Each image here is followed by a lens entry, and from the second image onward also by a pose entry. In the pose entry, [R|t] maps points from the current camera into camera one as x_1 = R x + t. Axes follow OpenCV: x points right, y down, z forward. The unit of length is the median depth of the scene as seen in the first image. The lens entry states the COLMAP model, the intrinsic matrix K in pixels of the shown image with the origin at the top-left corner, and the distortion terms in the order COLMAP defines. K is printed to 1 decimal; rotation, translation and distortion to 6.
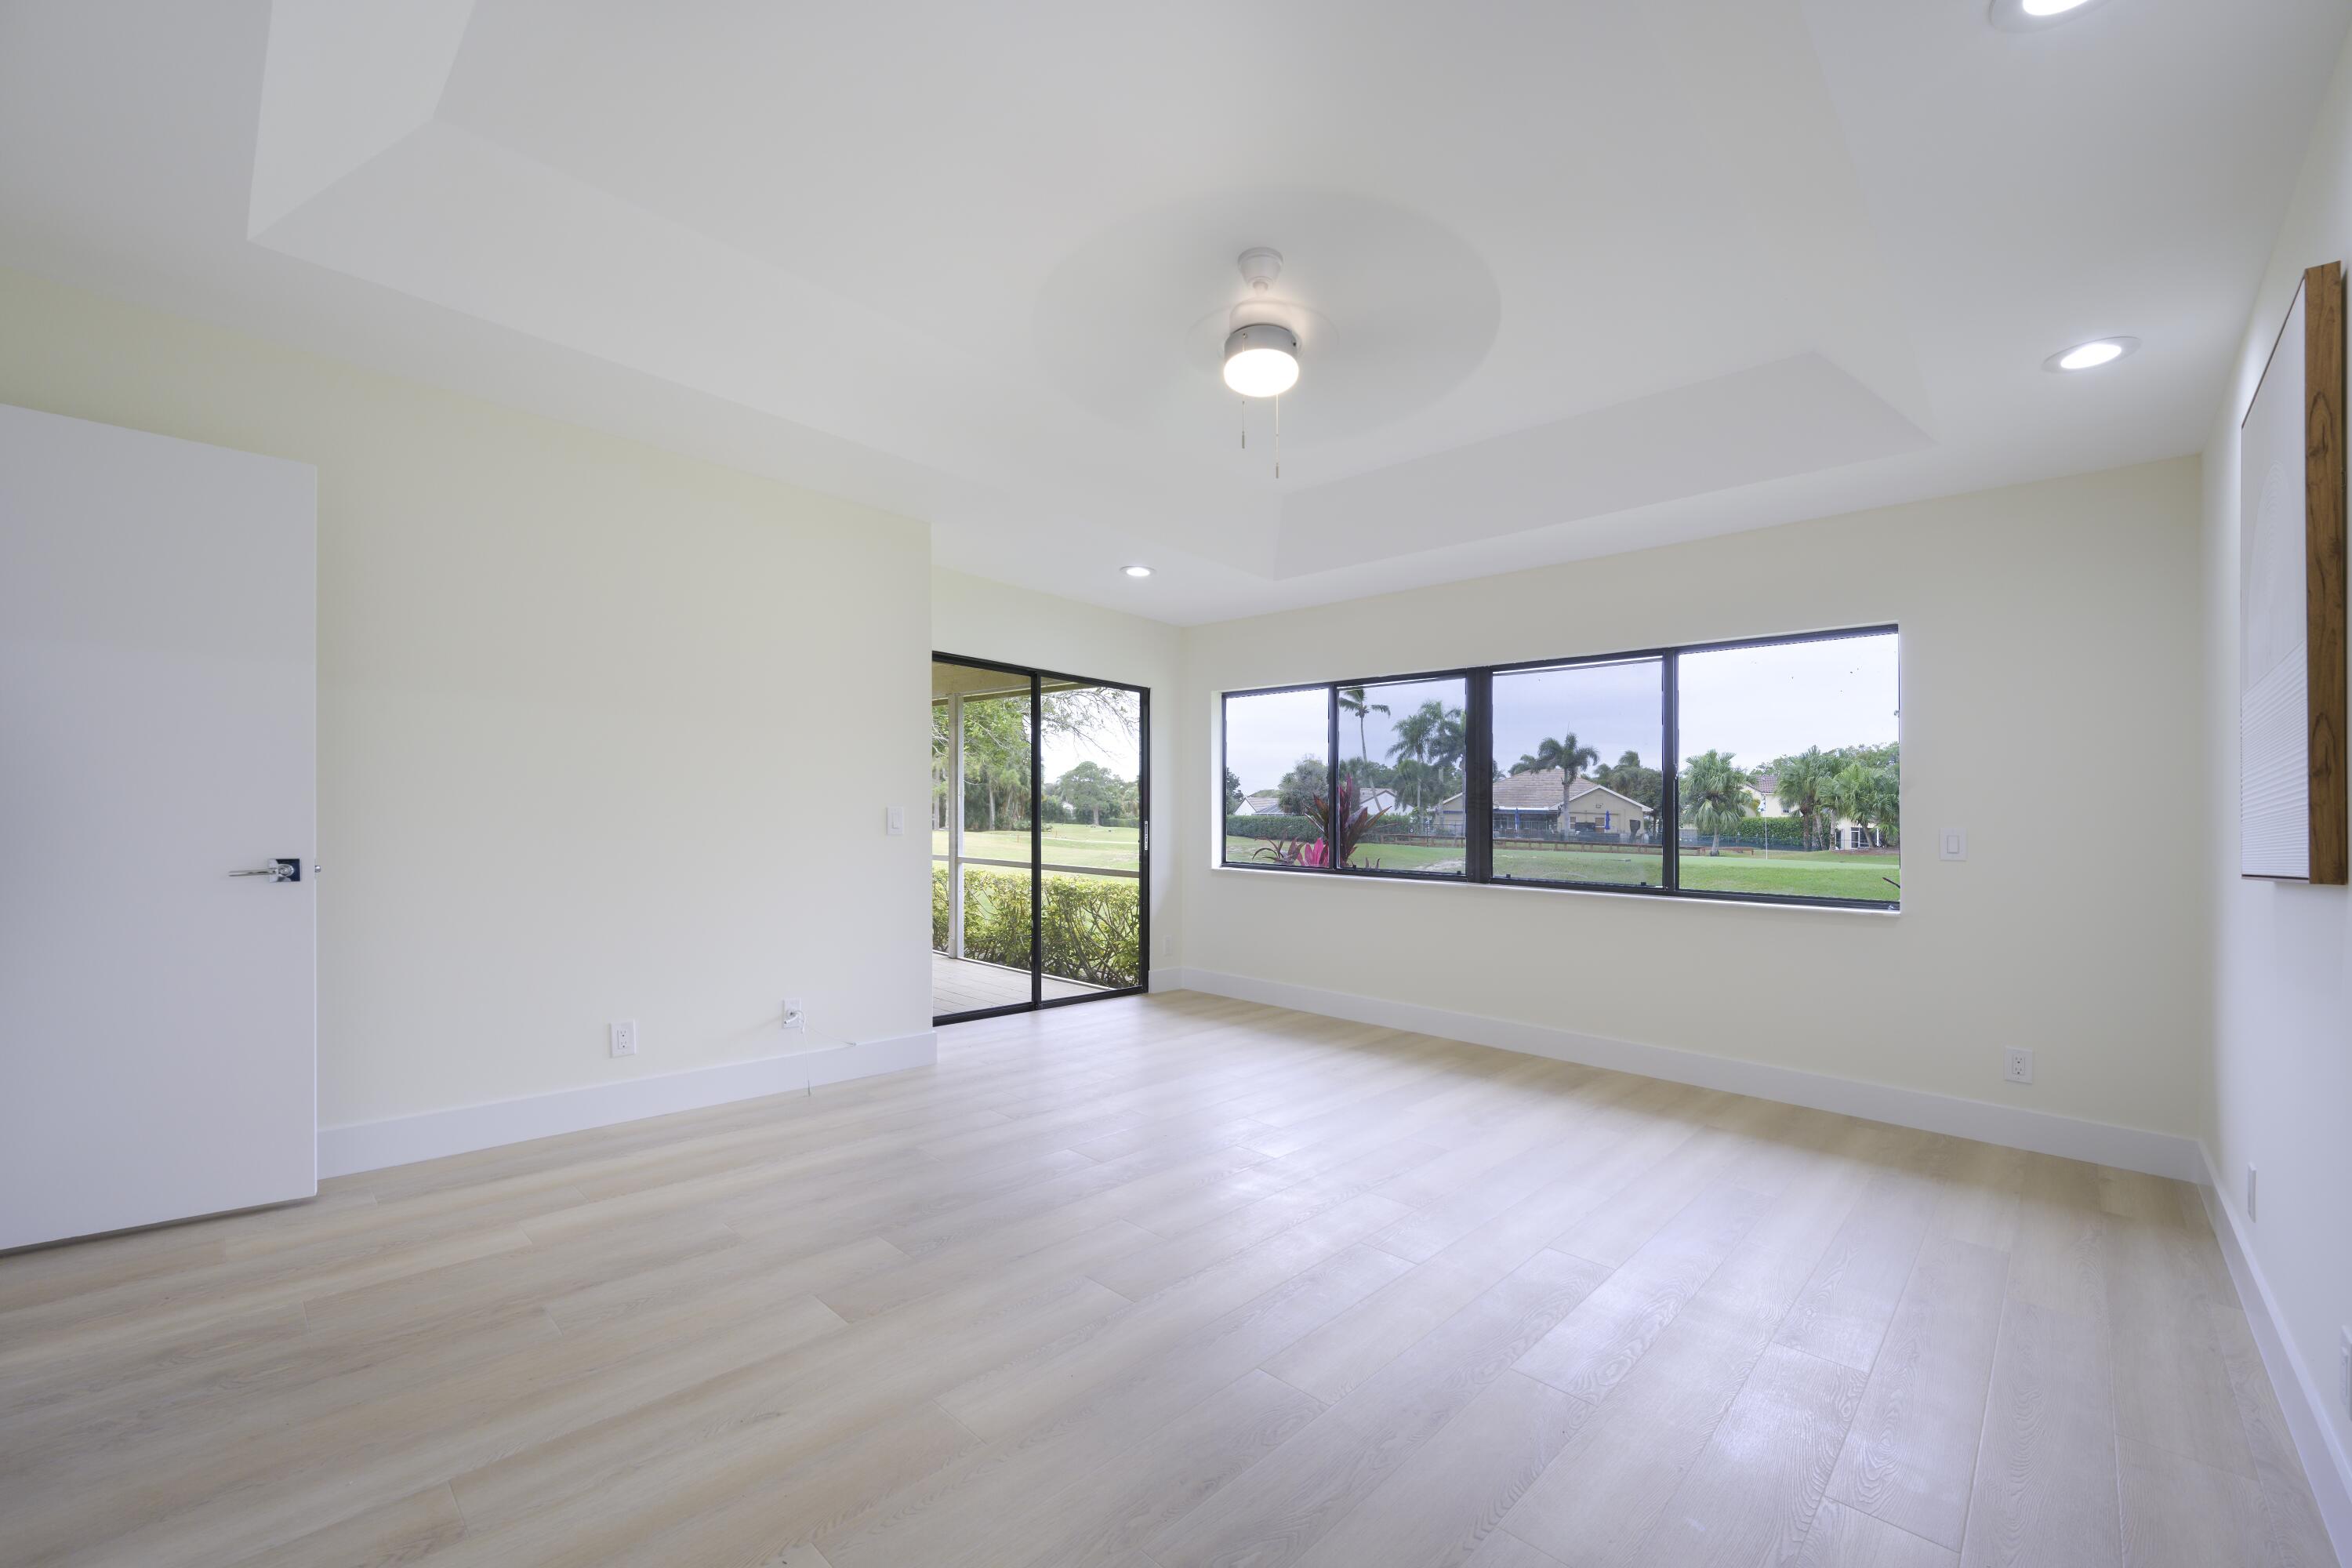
lens RADIAL K [[974.9, 0, 1189.0], [0, 974.9, 793.4], [0, 0, 1]] dist [-0.002172, -0.000323]
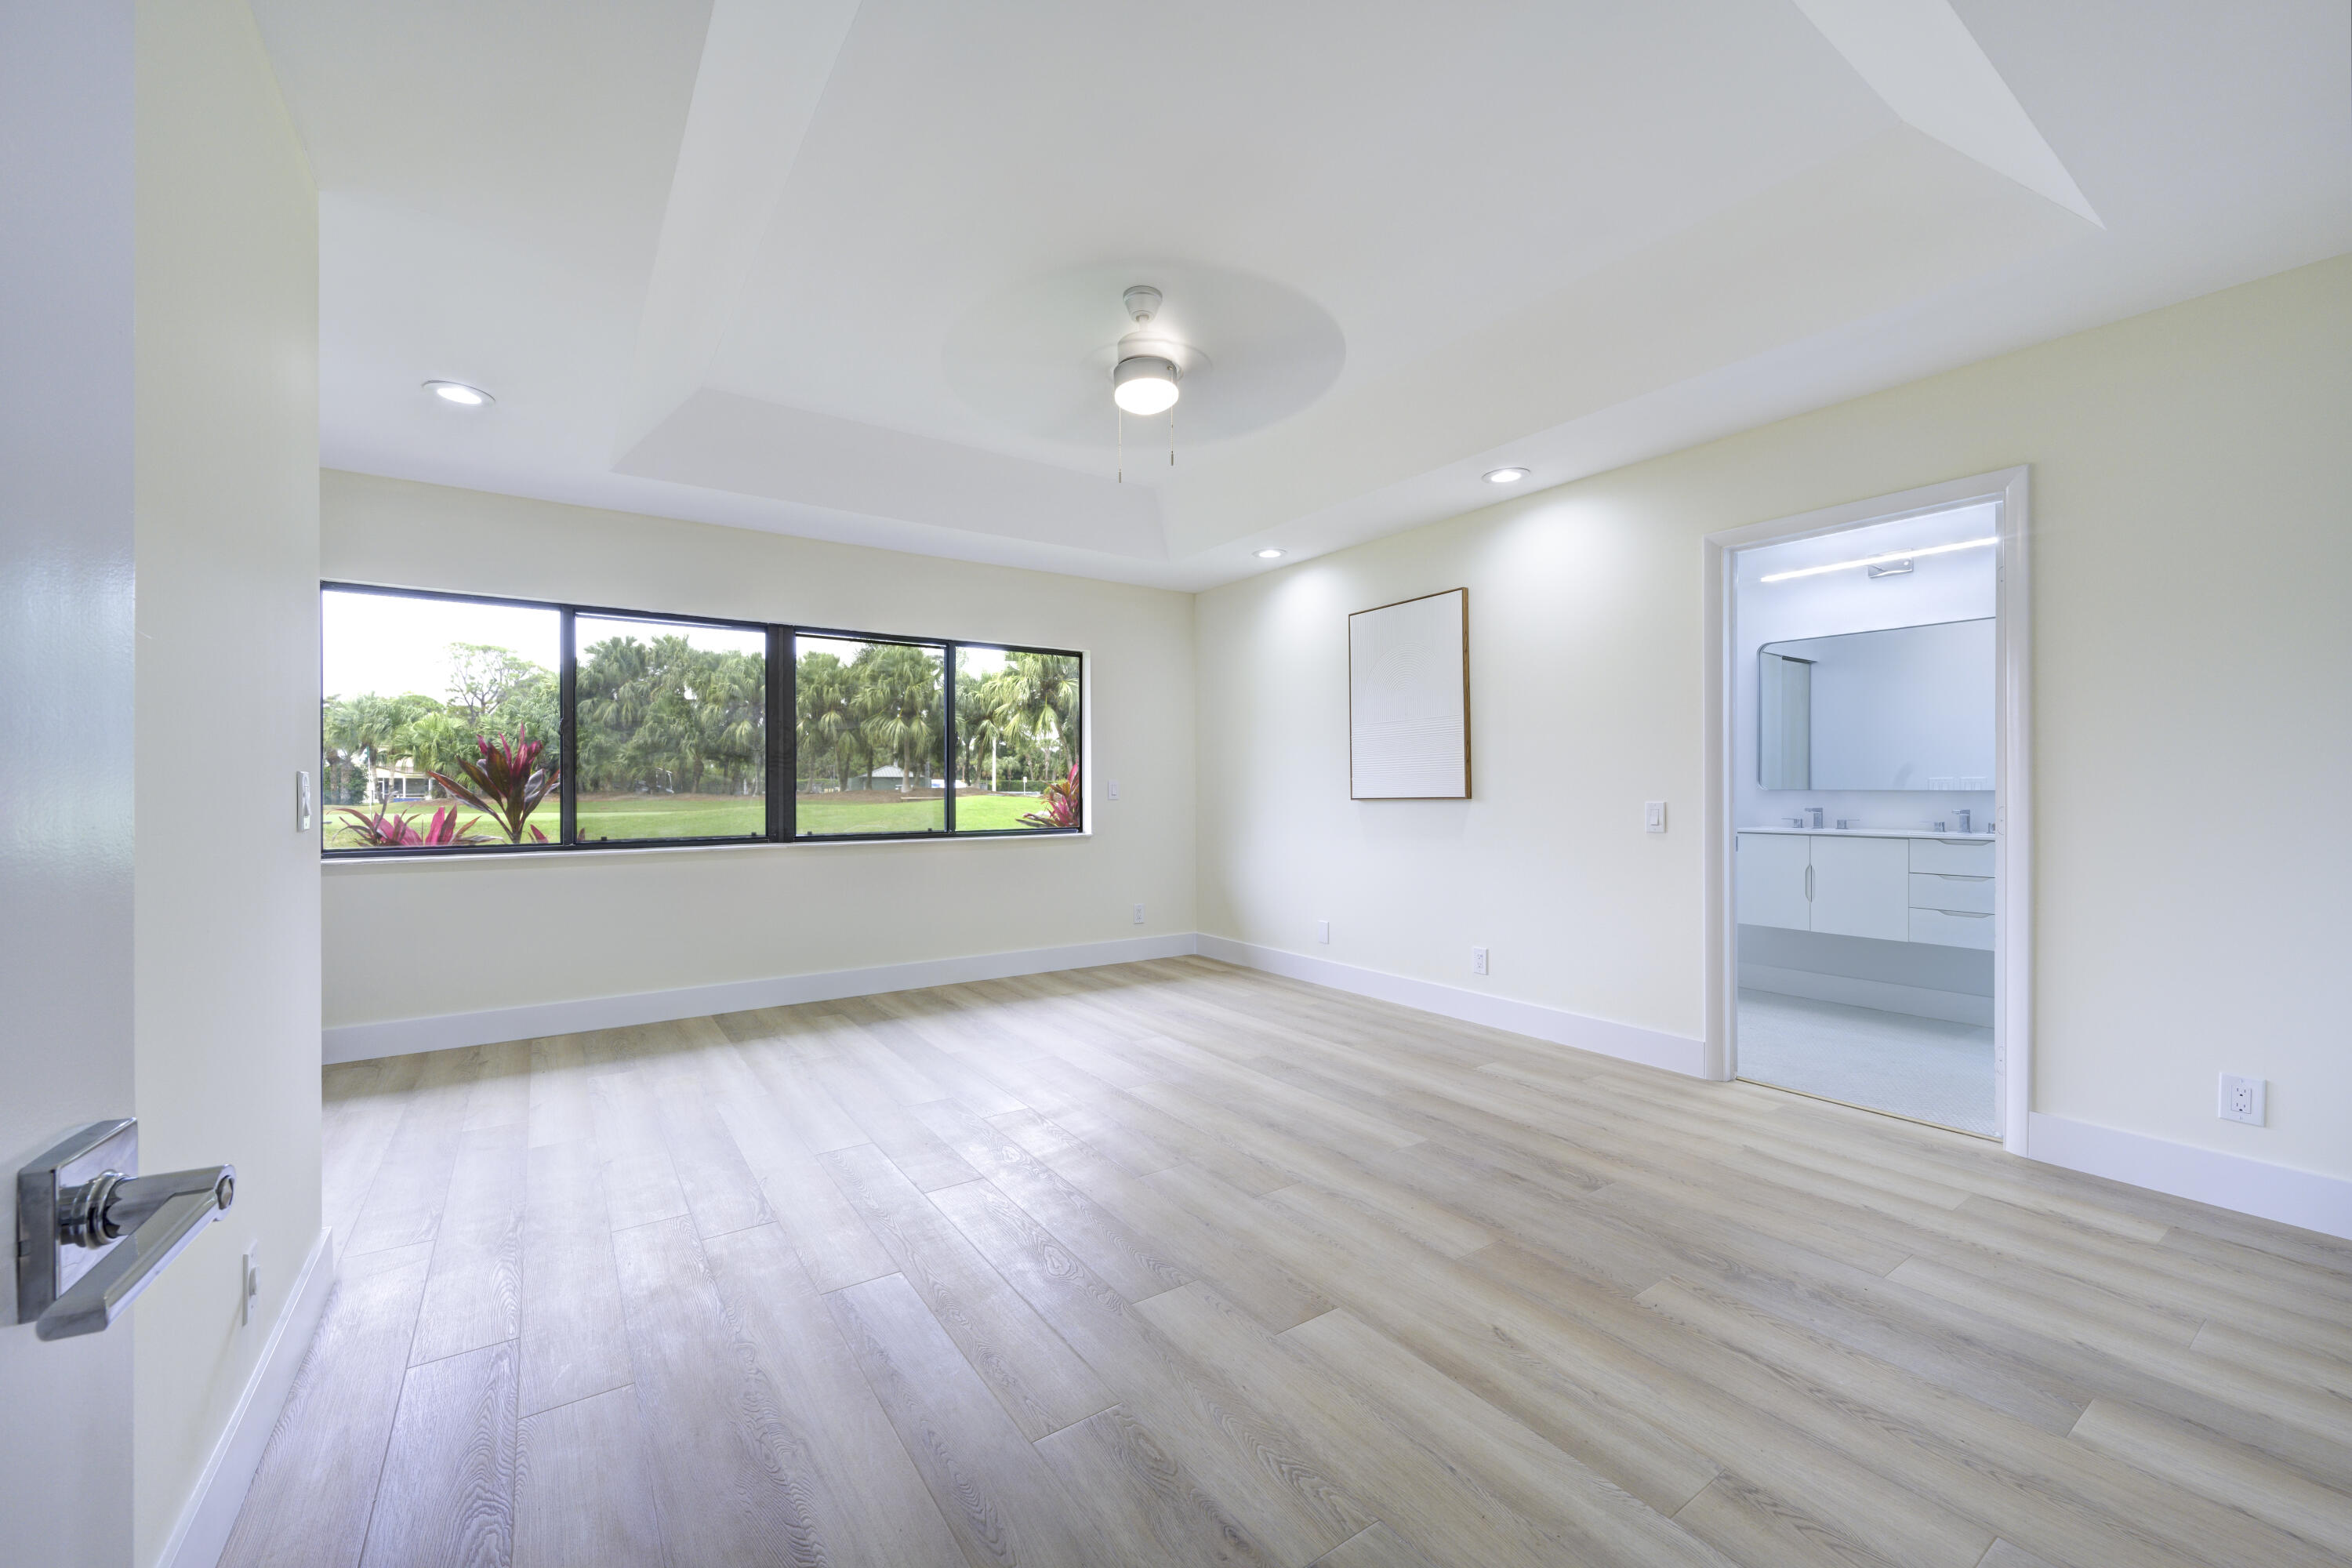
lens RADIAL K [[939.1, 0, 1178.2], [0, 939.1, 754.3], [0, 0, 1]] dist [-0.001739, -0.000189]
pose [[0.173189, 0.008714, 0.984850, -0.579182], [-0.021899, 0.999748, -0.004995, -0.002082], [-0.984645, -0.020703, 0.173337, 0.442981]]
